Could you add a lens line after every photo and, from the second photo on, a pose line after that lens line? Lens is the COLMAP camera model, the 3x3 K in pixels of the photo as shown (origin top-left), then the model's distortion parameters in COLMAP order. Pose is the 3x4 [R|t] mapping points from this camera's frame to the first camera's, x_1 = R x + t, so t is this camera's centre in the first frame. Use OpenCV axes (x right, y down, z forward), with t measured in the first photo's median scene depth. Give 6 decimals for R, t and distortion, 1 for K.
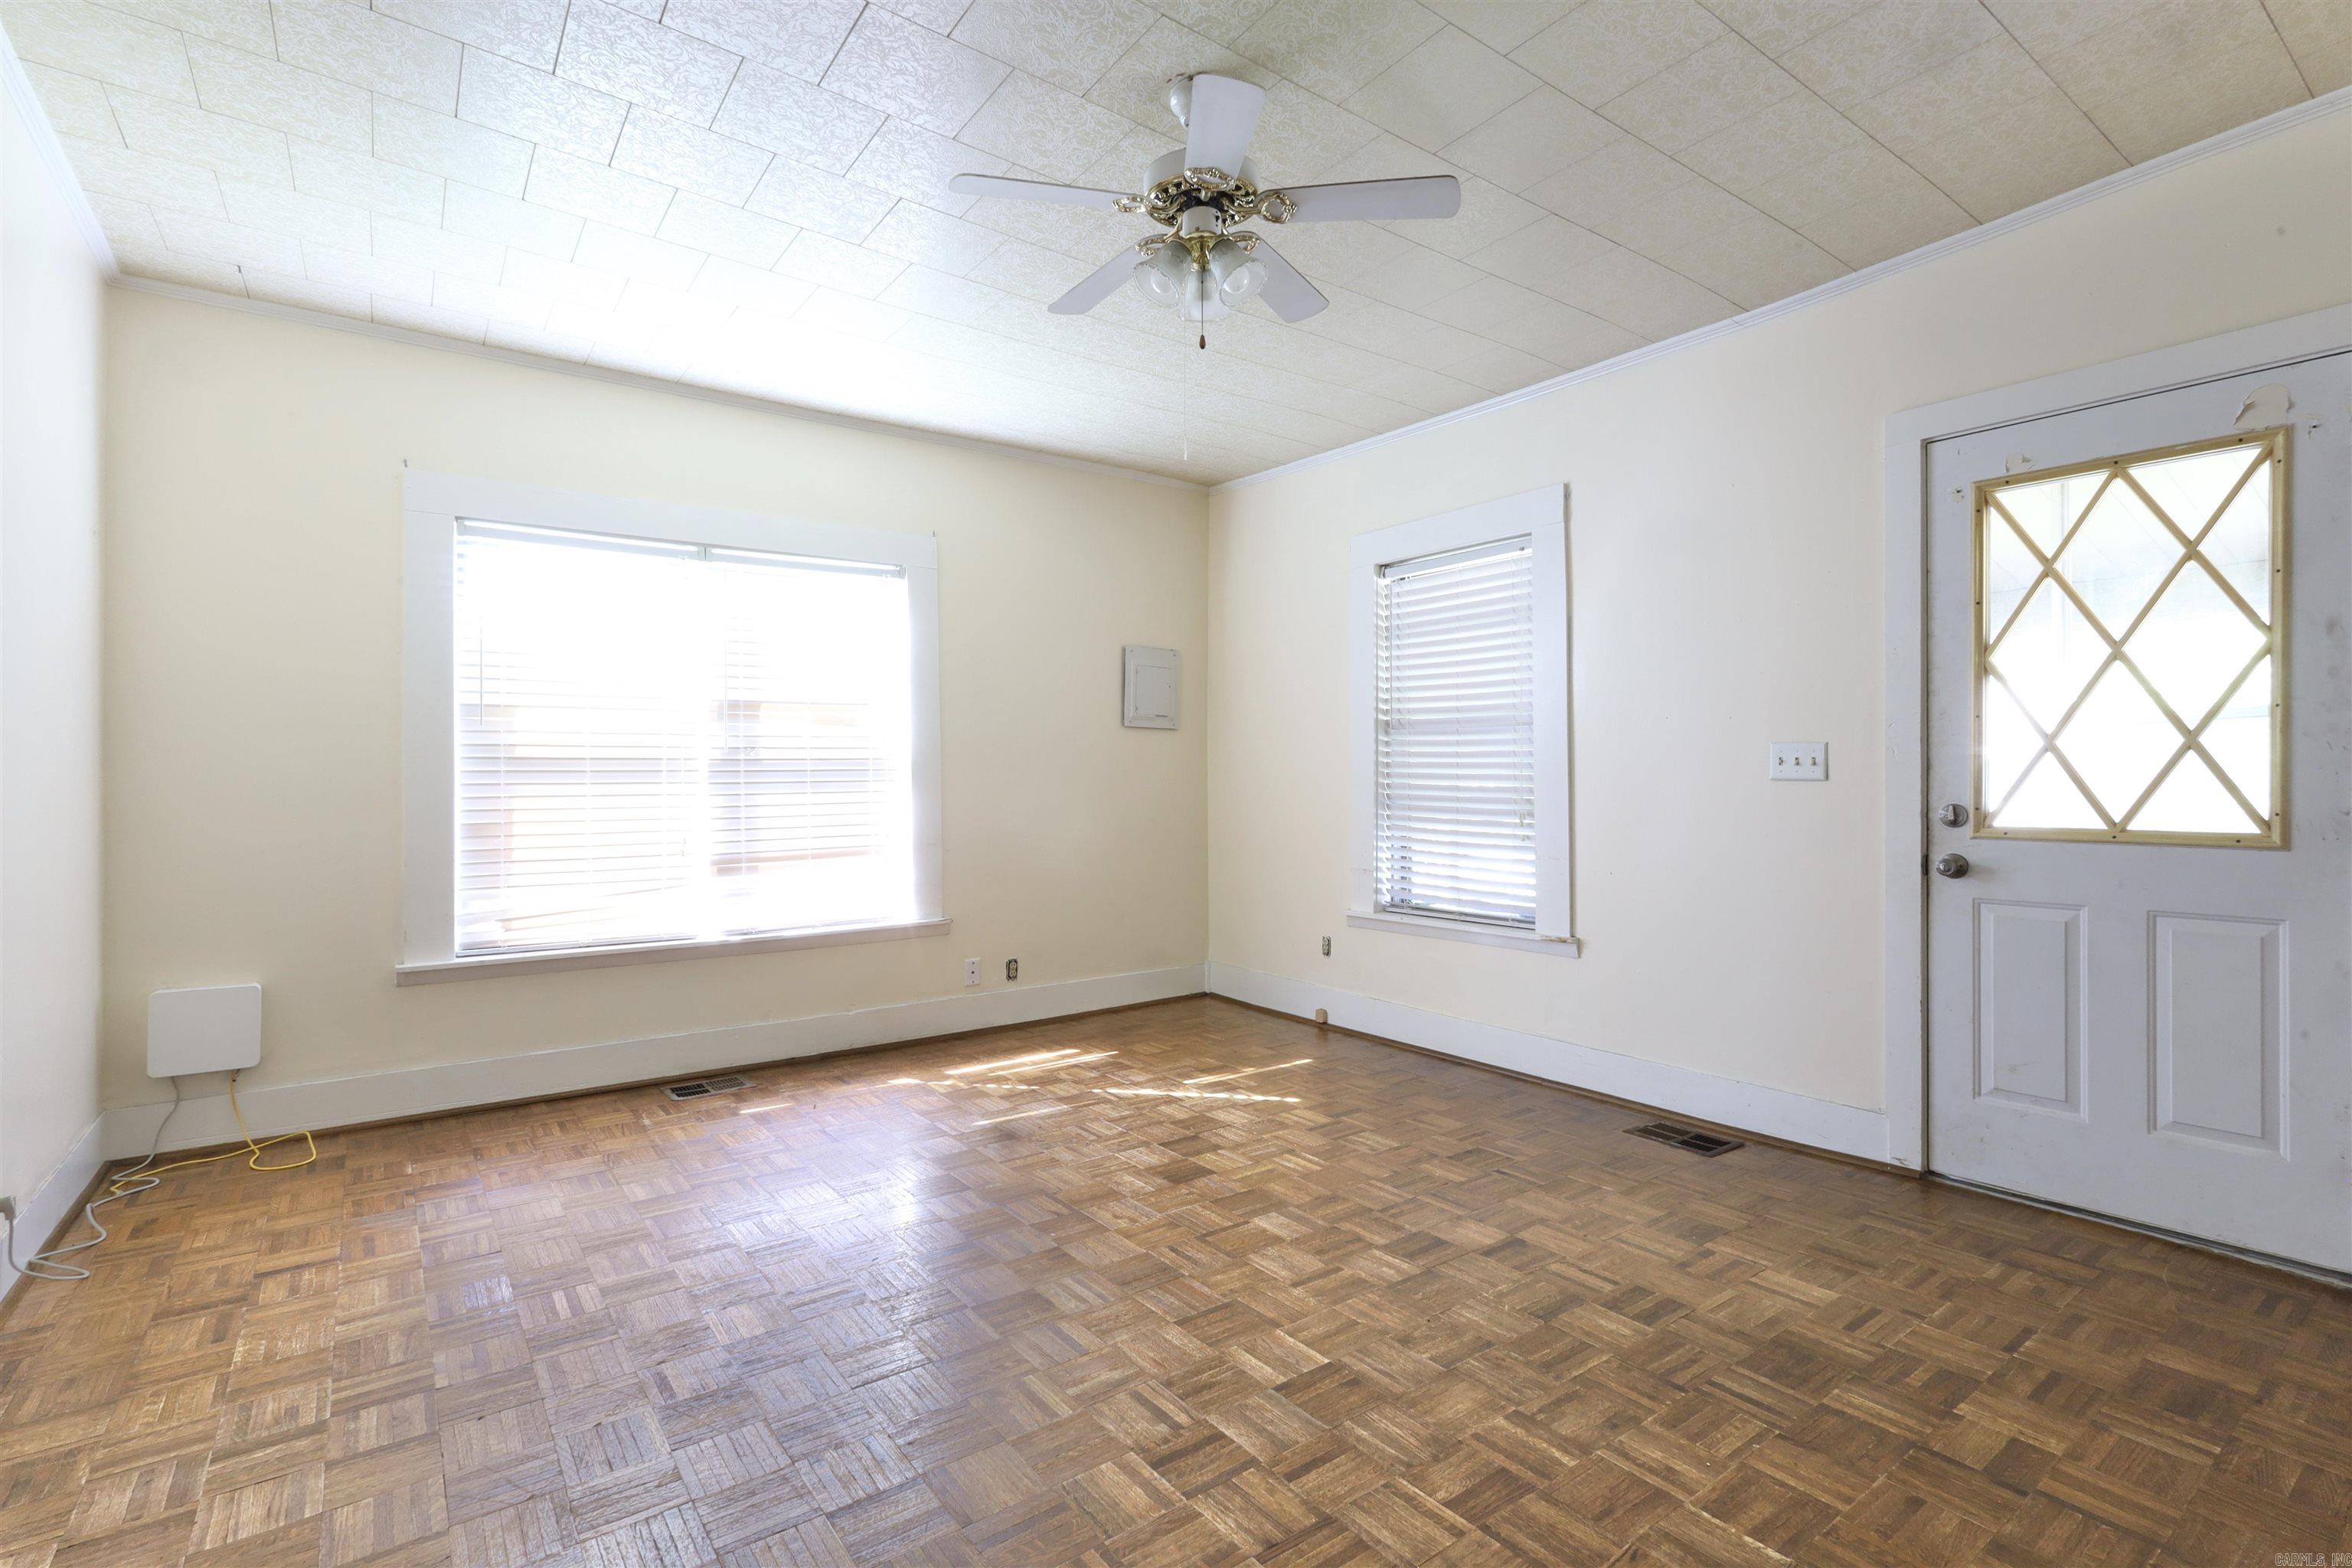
lens RADIAL K [[1084.1, 0, 1176.0], [0, 1084.1, 784.0], [0, 0, 1]] dist [-0.000756, 0.000245]
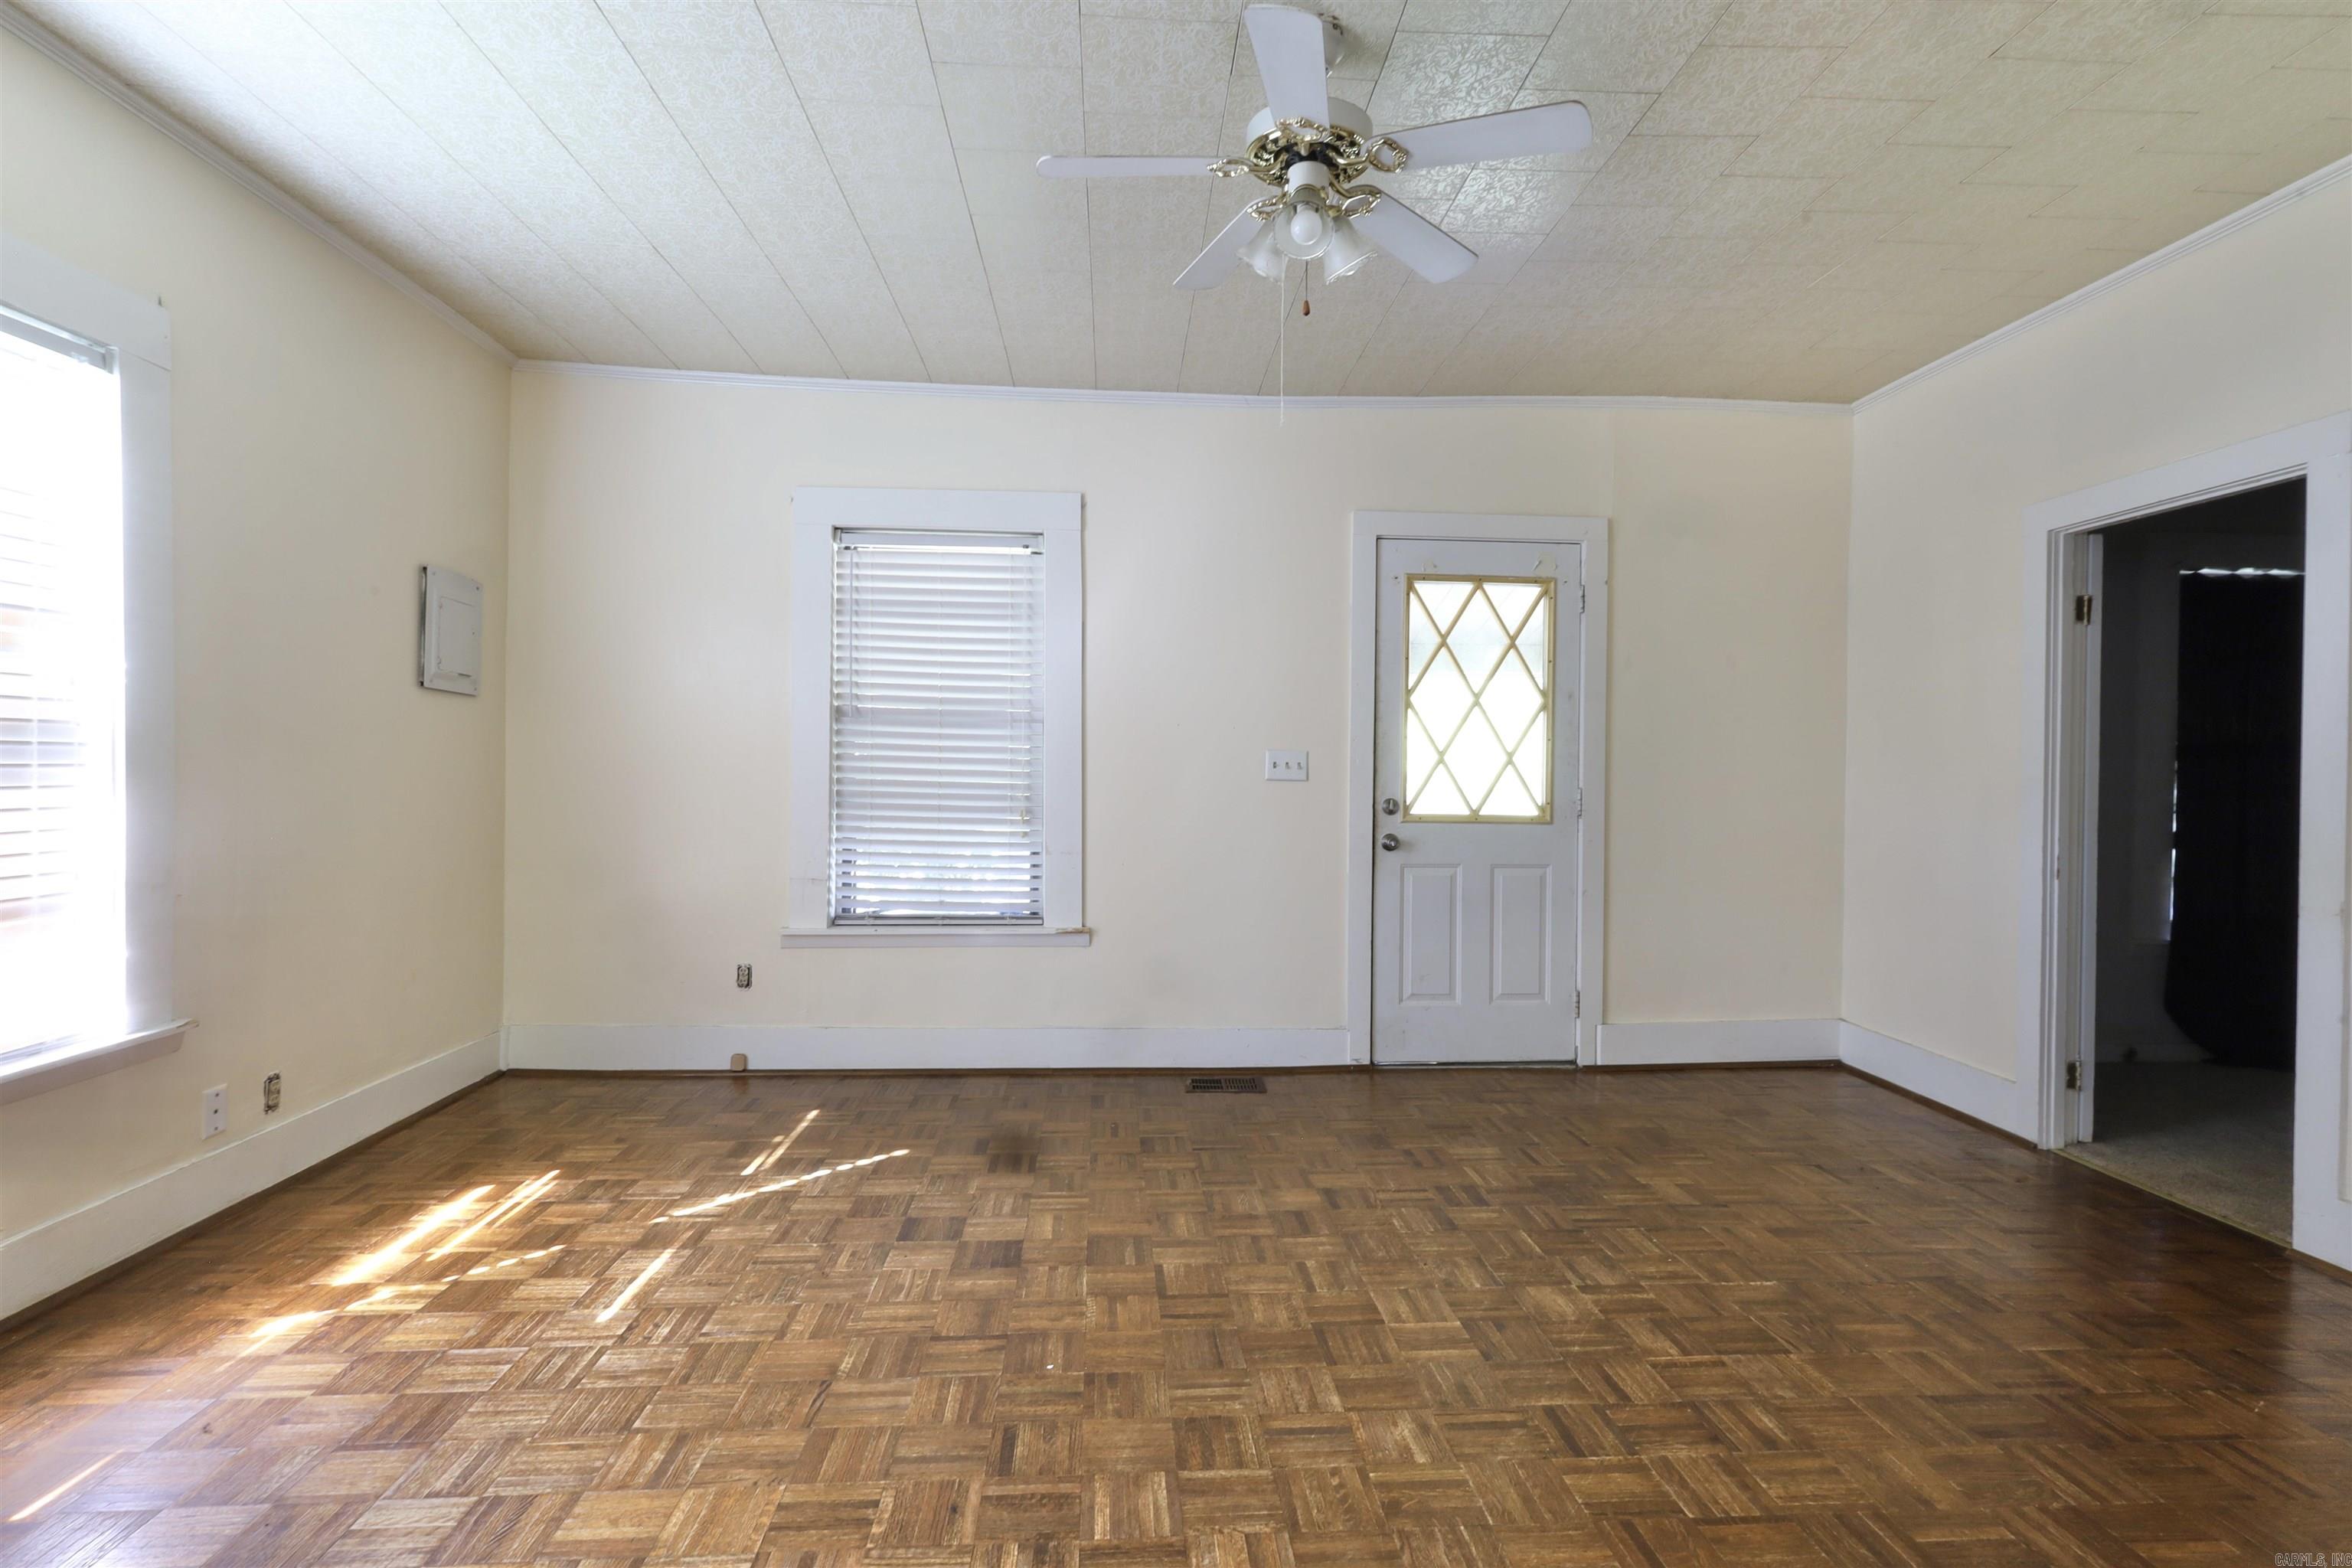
lens RADIAL K [[1123.4, 0, 1163.1], [0, 1123.4, 786.1], [0, 0, 1]] dist [0.000714, 0.001042]
pose [[0.539885, 0.001876, 0.841737, -0.584040], [-0.009622, 0.999946, 0.003944, -0.000542], [-0.841684, -0.010229, 0.539873, 0.397870]]
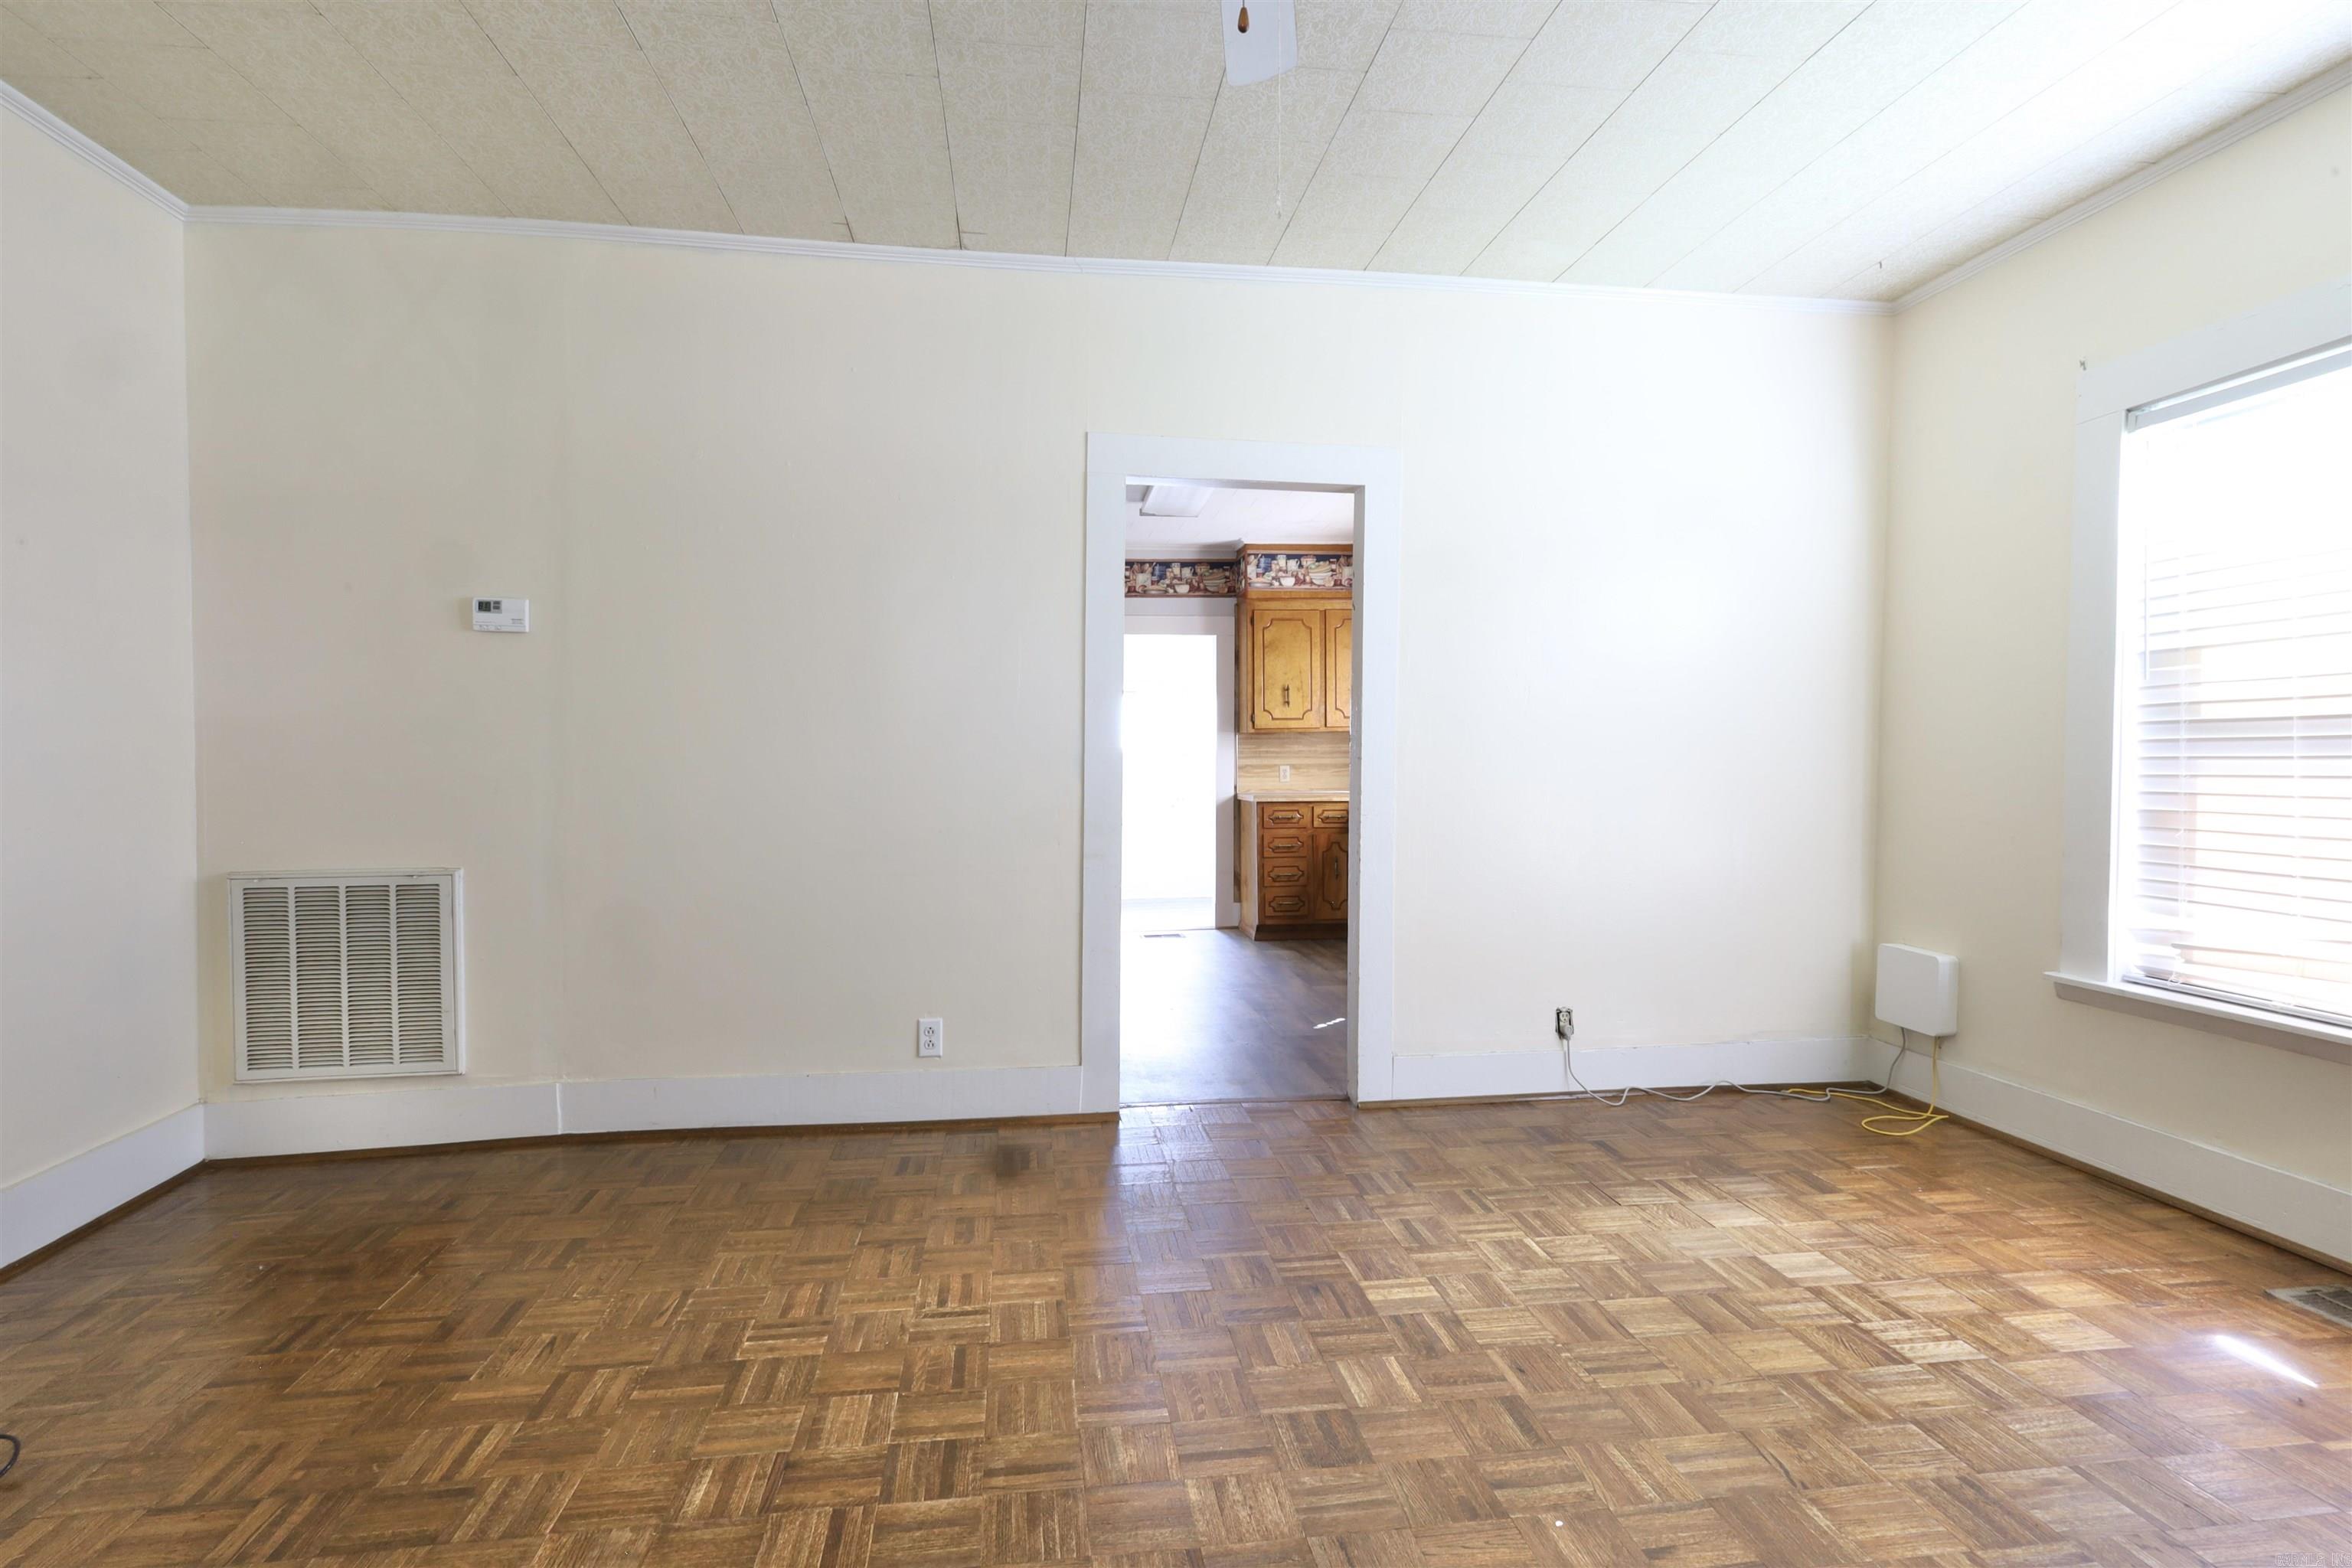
lens RADIAL K [[1123.4, 0, 1163.1], [0, 1123.4, 786.1], [0, 0, 1]] dist [0.000714, 0.001042]
pose [[-0.481508, 0.025837, -0.876061, 0.406476], [0.001708, 0.999591, 0.028541, -0.003992], [0.876440, 0.012246, -0.481355, 0.865615]]
